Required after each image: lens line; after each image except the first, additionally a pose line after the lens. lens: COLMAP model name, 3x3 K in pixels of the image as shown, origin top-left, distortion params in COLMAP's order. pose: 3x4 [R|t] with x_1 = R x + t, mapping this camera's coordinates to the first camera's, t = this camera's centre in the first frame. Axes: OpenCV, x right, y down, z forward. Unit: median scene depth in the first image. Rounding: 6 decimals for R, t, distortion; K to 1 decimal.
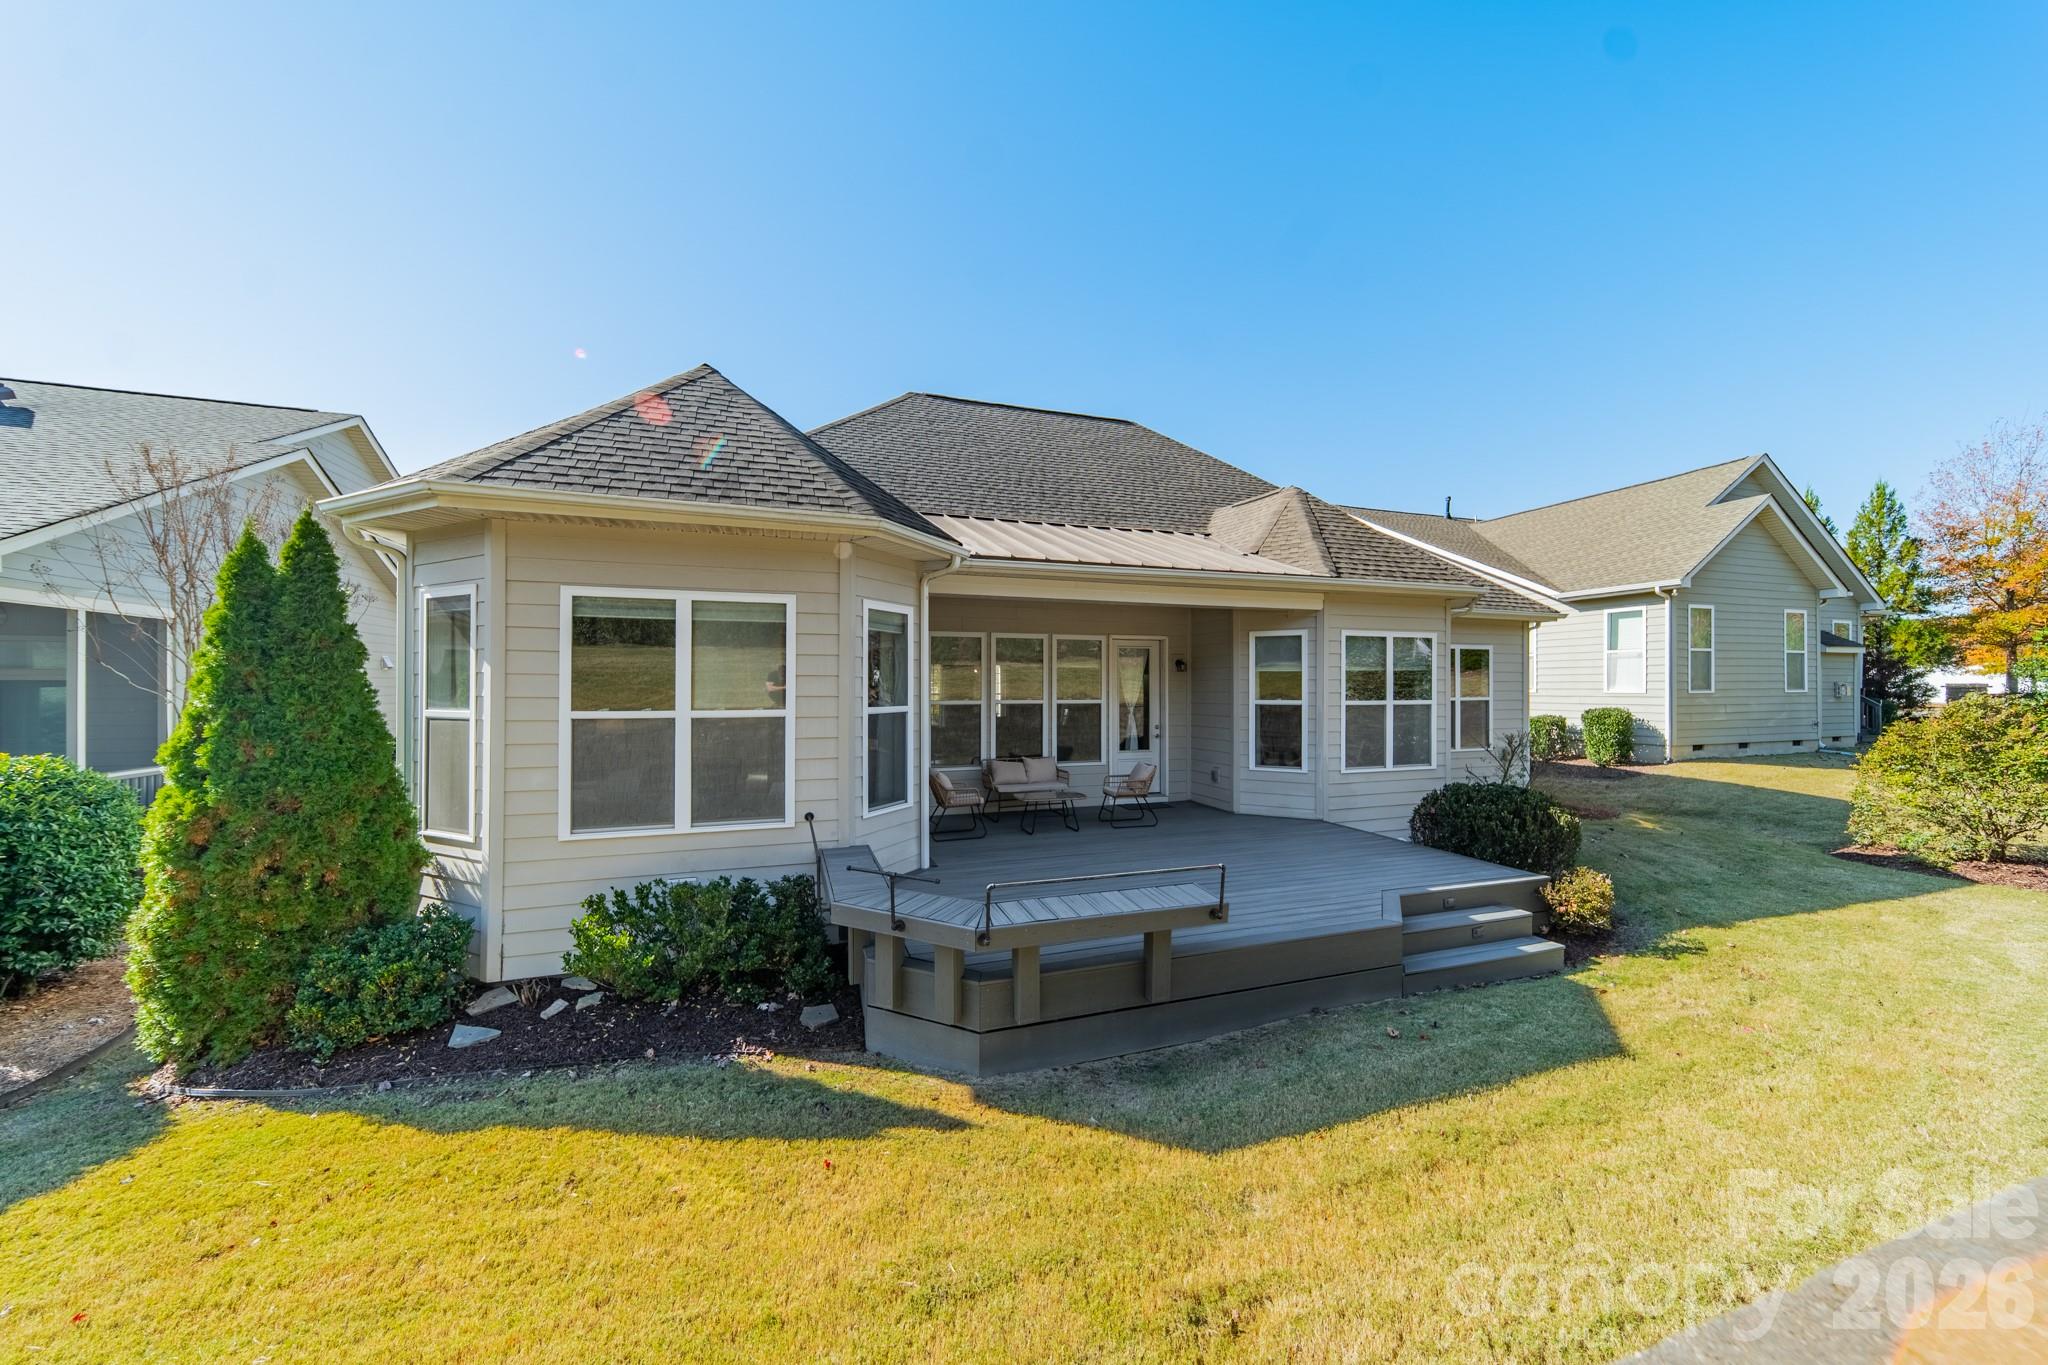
lens RADIAL K [[730.5, 0, 1024.8], [0, 730.5, 683.4], [0, 0, 1]] dist [-0.000417, -0.000001]
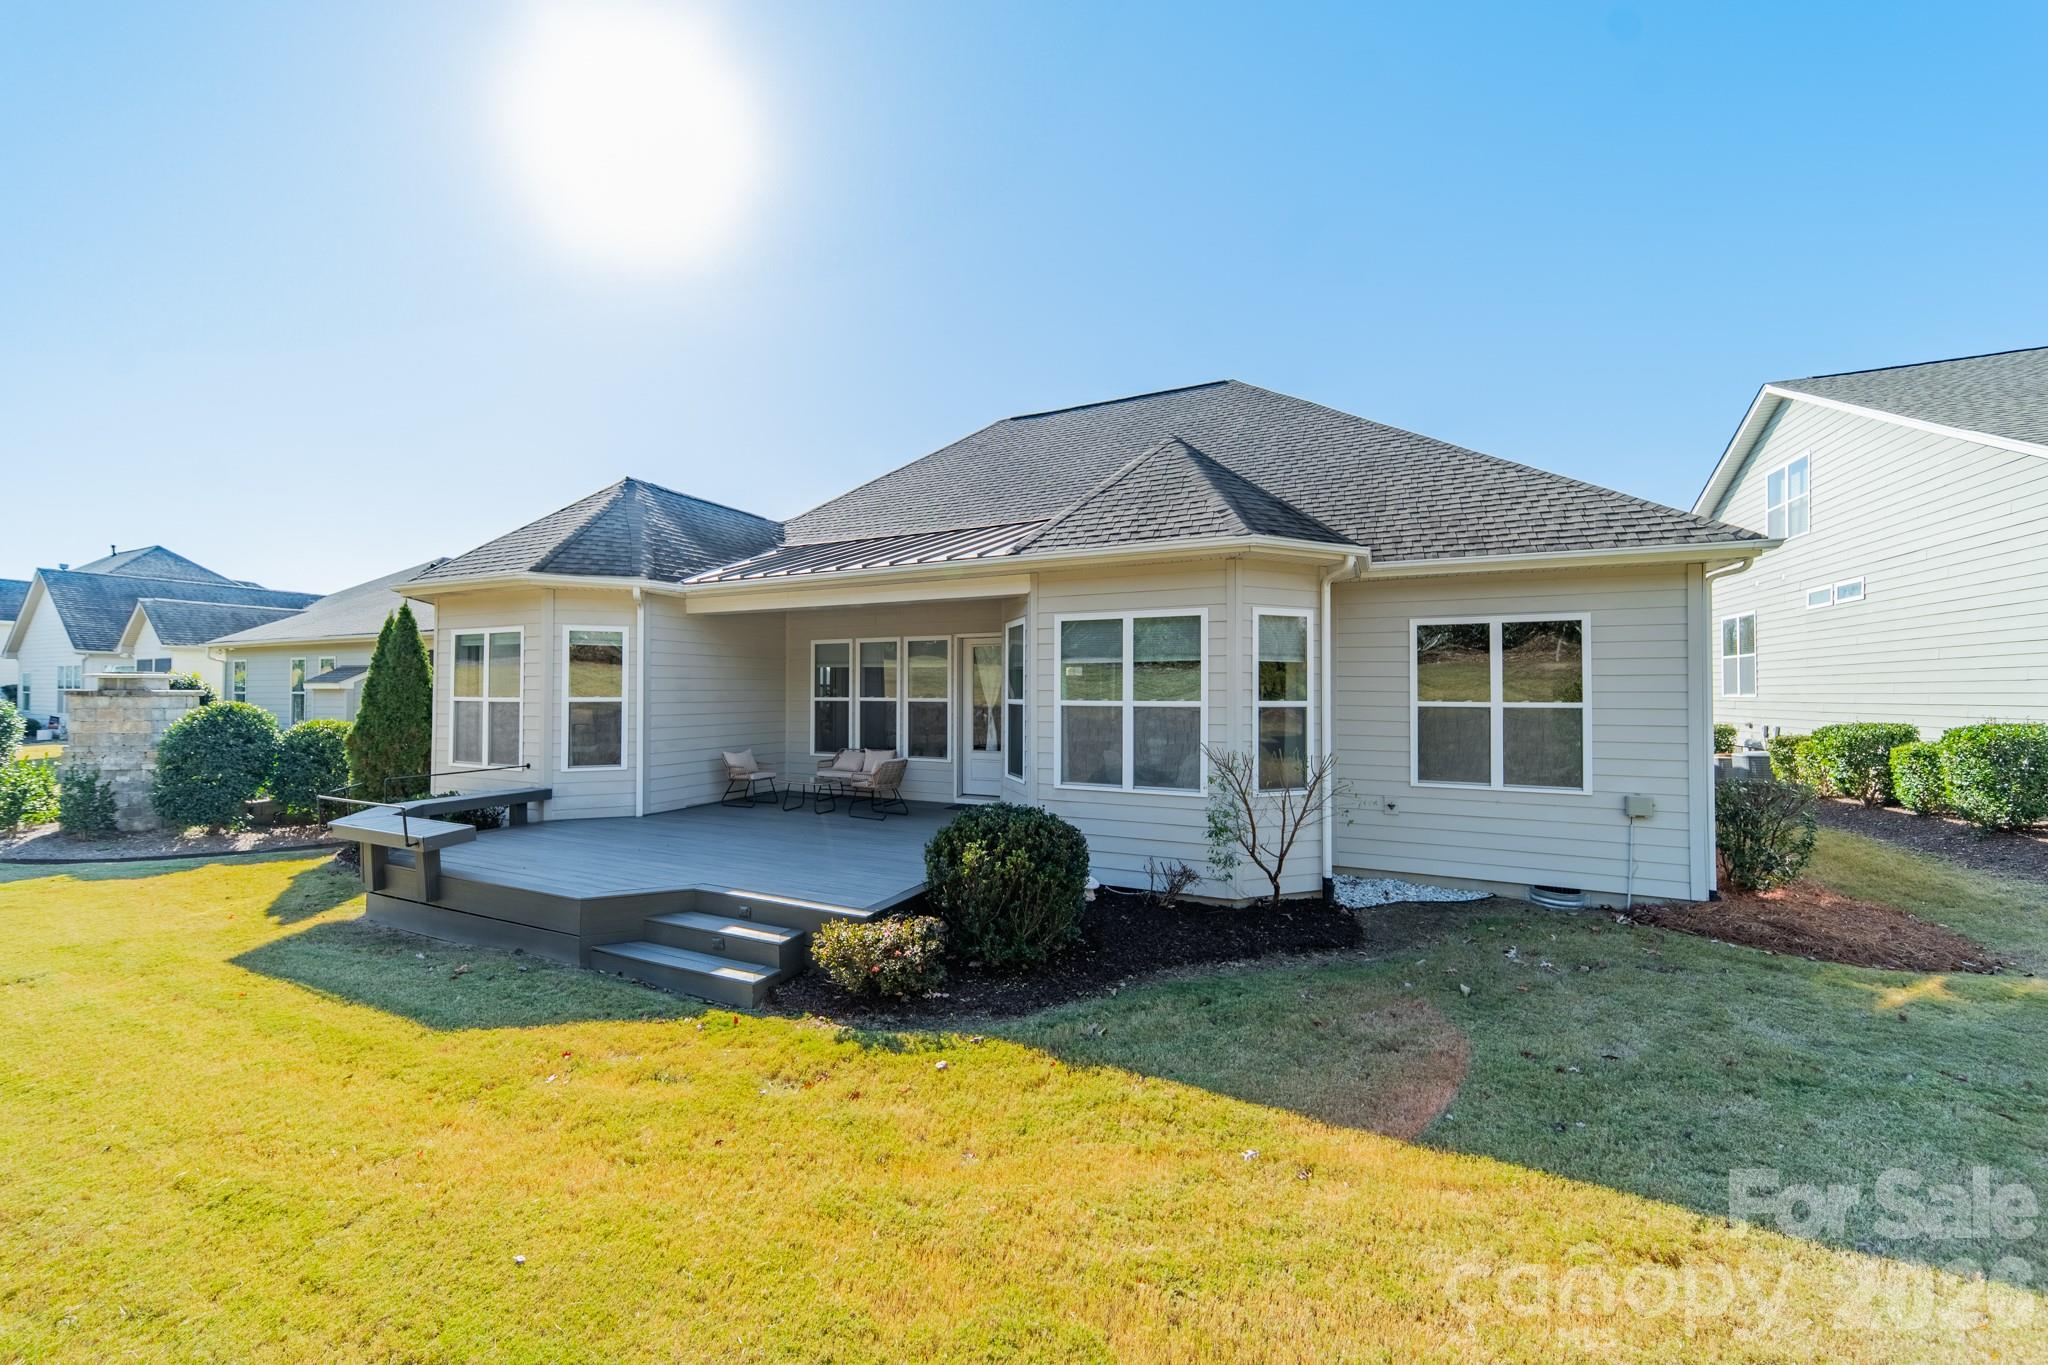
lens RADIAL K [[730.5, 0, 1027.1], [0, 730.5, 683.7], [0, 0, 1]] dist [-0.000417, -0.000001]
pose [[0.727161, -0.007777, -0.686422, 0.952169], [0.001144, 0.999948, -0.010118, 0.013544], [0.686466, 0.006572, 0.727133, 0.365480]]
